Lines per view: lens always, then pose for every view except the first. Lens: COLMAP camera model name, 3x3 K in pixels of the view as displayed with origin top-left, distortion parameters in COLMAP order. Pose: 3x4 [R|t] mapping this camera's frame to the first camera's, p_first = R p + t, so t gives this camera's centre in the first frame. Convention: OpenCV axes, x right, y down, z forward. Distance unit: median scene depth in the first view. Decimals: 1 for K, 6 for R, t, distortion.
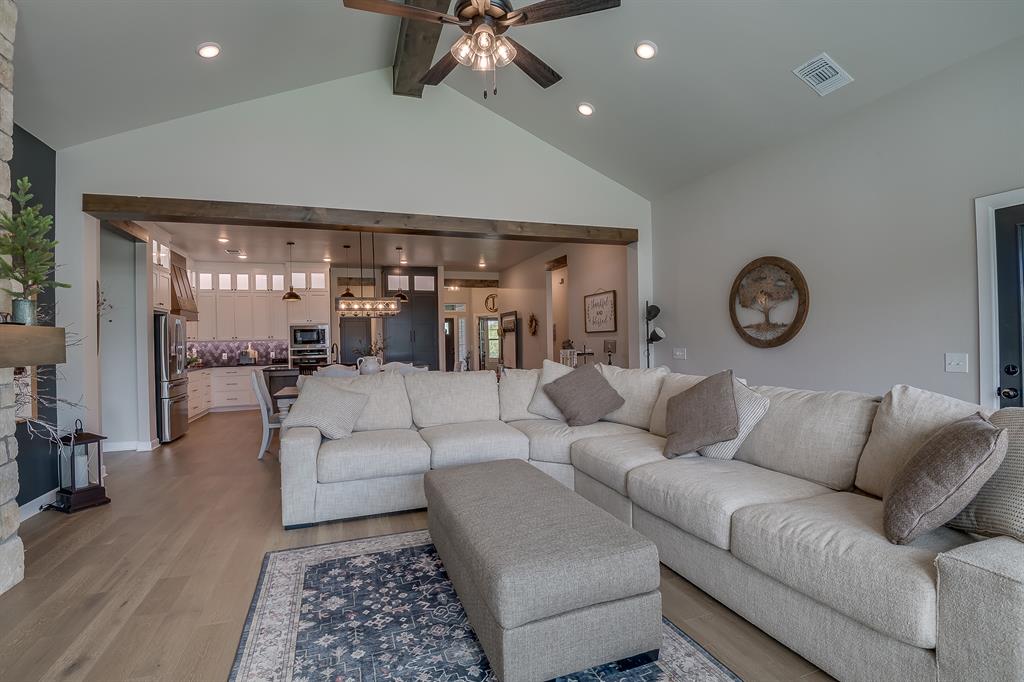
lens RADIAL K [[467.8, 0, 519.1], [0, 467.8, 342.0], [0, 0, 1]] dist [-0.021690, -0.010458]
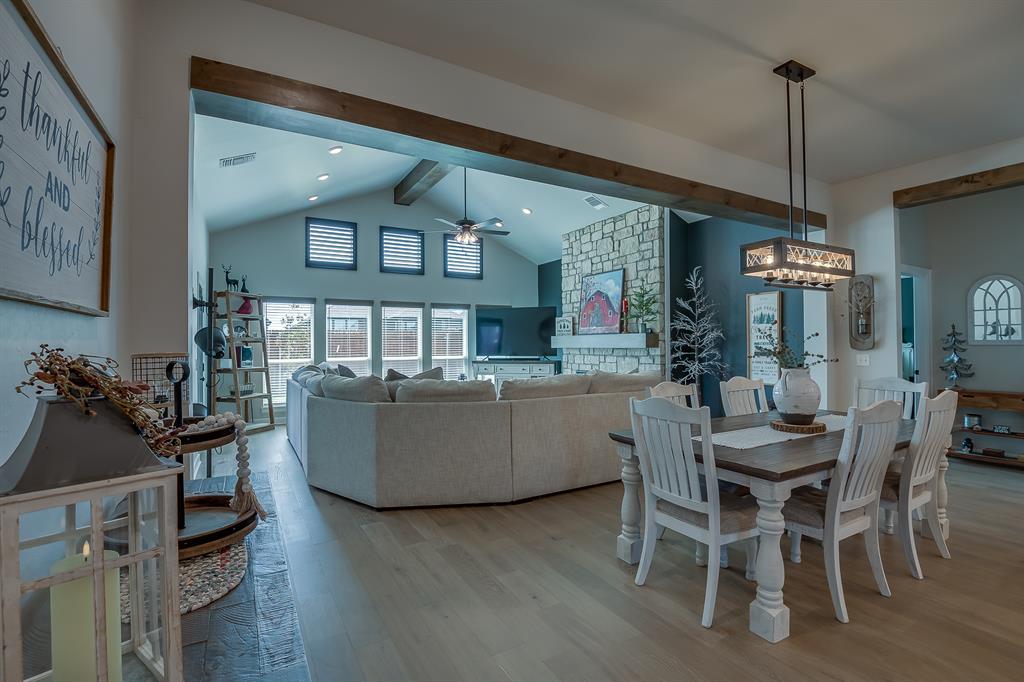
lens RADIAL K [[467.8, 0, 503.6], [0, 467.8, 343.7], [0, 0, 1]] dist [-0.021690, -0.010458]
pose [[-0.987801, 0.028479, -0.153096, 0.032079], [0.027637, 0.999589, 0.007627, -0.002531], [0.153250, 0.003303, -0.988182, 0.892069]]
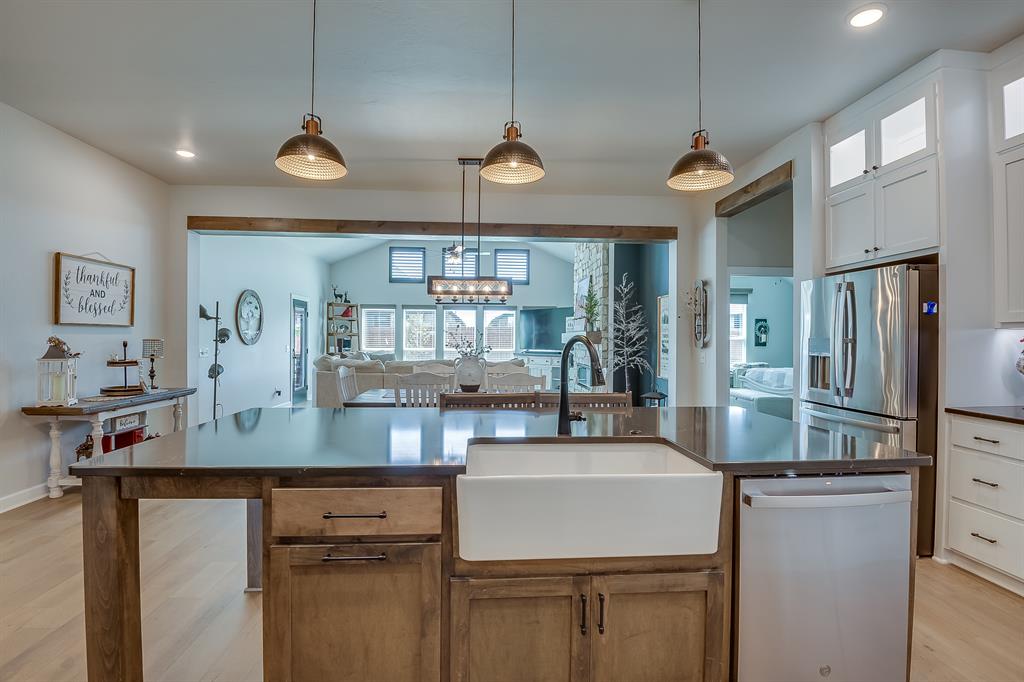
lens RADIAL K [[467.8, 0, 508.1], [0, 467.8, 338.8], [0, 0, 1]] dist [-0.021690, -0.010458]
pose [[-0.956861, 0.016097, 0.290100, -0.371429], [0.016727, 0.999860, -0.000310, 0.003287], [-0.290065, 0.004556, -0.956996, 1.055048]]
